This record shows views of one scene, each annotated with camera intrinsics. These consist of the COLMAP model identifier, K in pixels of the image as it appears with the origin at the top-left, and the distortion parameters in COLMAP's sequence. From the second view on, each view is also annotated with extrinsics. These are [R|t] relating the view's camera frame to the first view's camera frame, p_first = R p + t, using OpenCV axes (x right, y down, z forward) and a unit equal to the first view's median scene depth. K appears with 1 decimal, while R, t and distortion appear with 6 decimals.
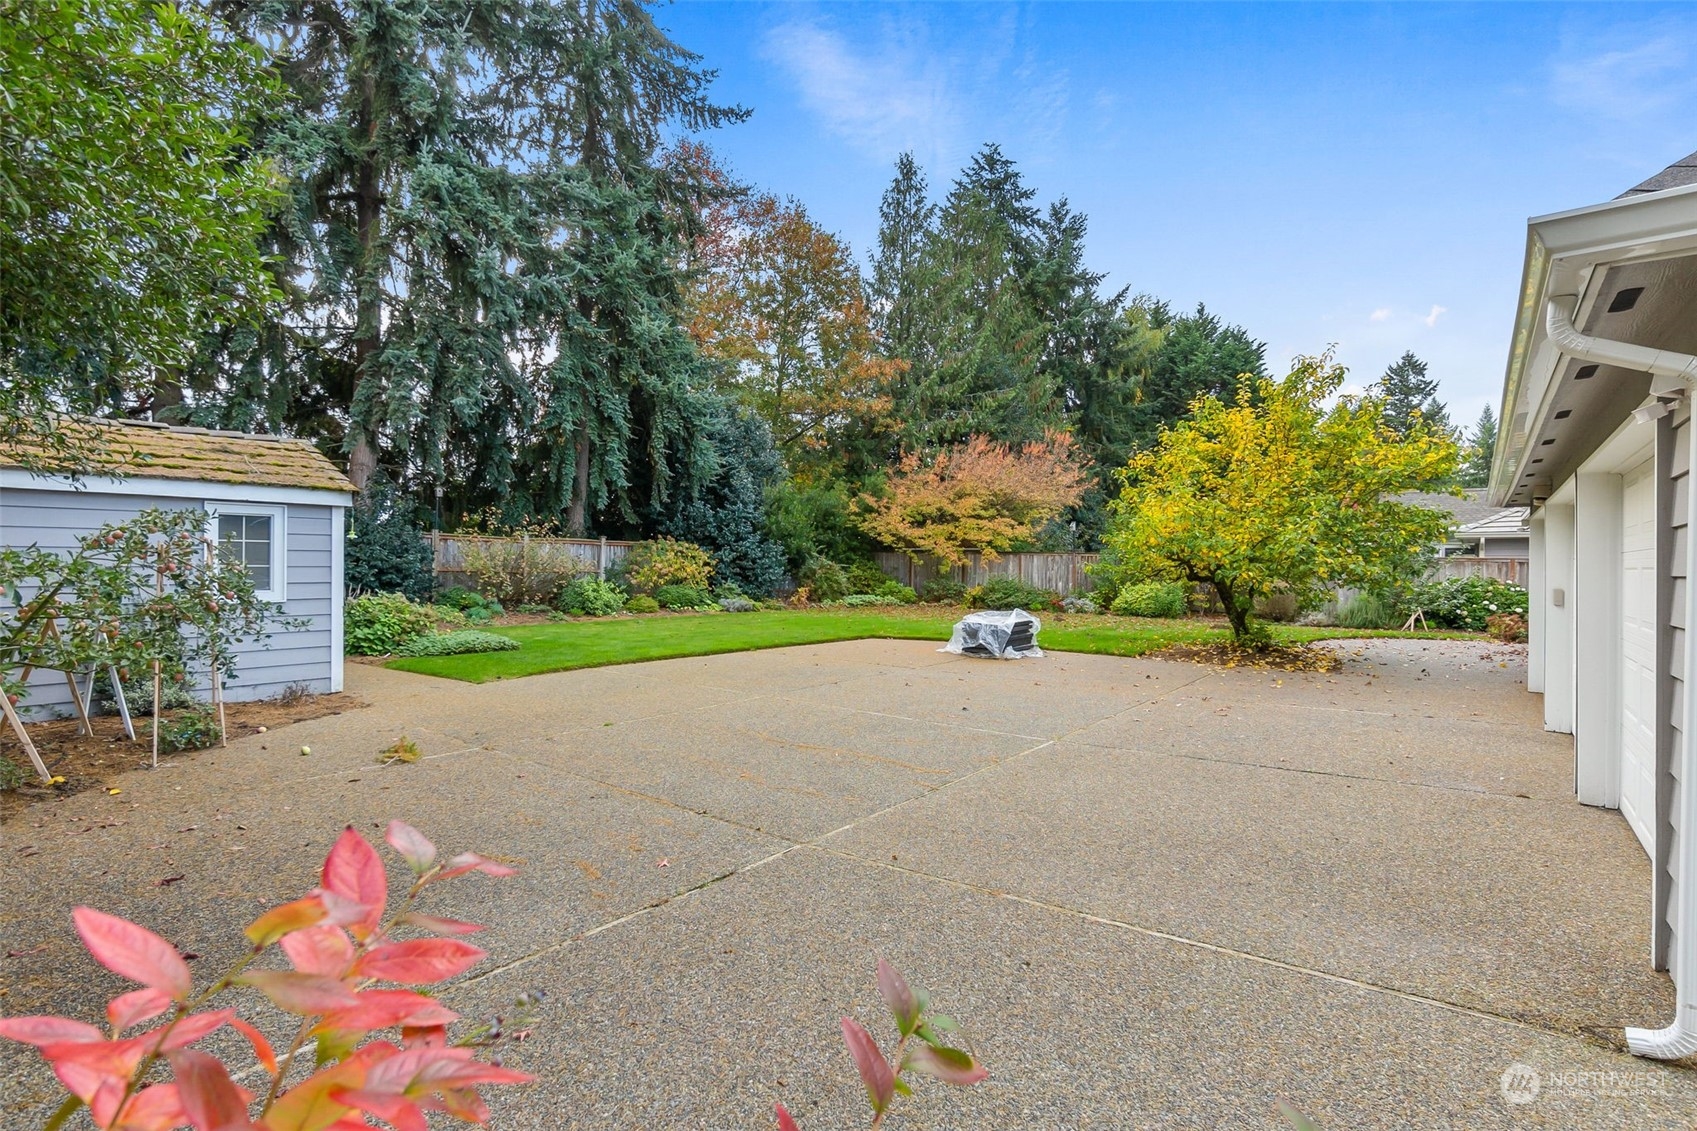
lens RADIAL K [[817.9, 0, 848.5], [0, 817.9, 565.5], [0, 0, 1]] dist [0.000494, -0.000202]
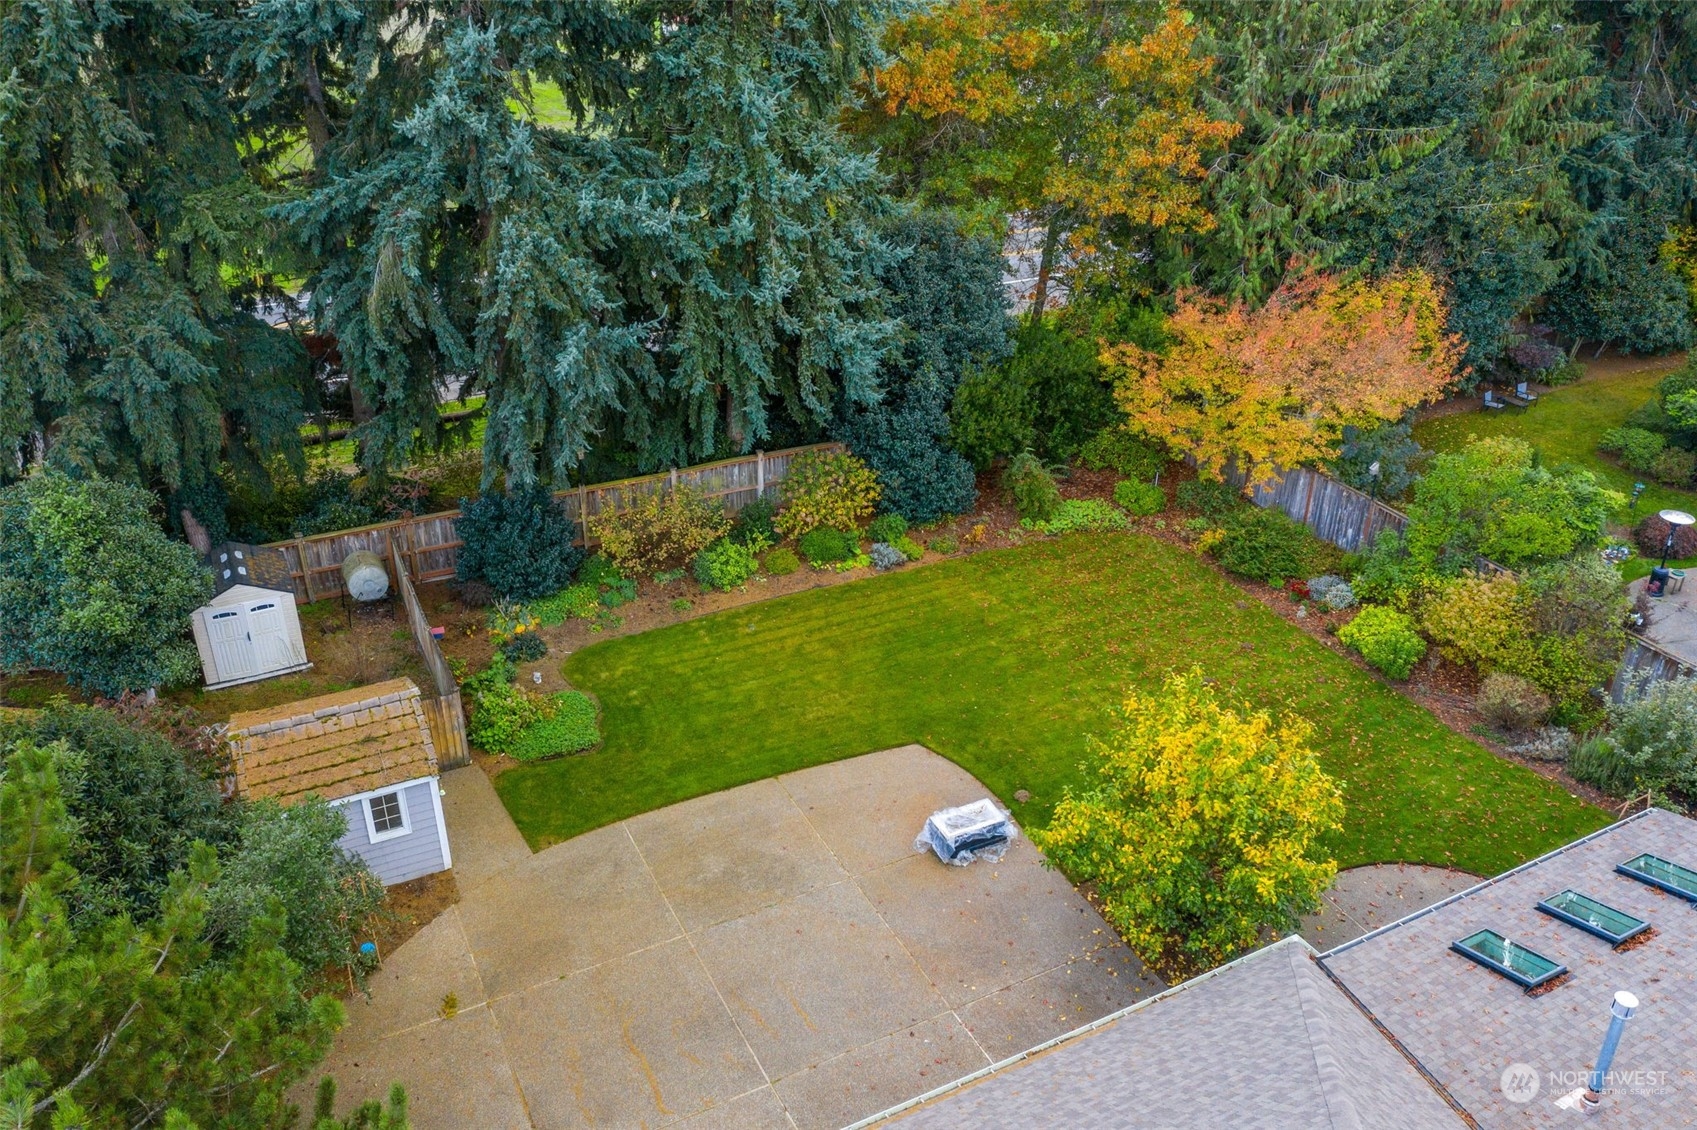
lens RADIAL K [[1352.3, 0, 848.5], [0, 1352.3, 565.0], [0, 0, 1]] dist [0.001360, -0.008145]
pose [[0.908363, 0.193342, -0.370803, 0.400945], [-0.002122, 0.888822, 0.458248, -0.664363], [0.418176, -0.415469, 0.807784, -0.240206]]
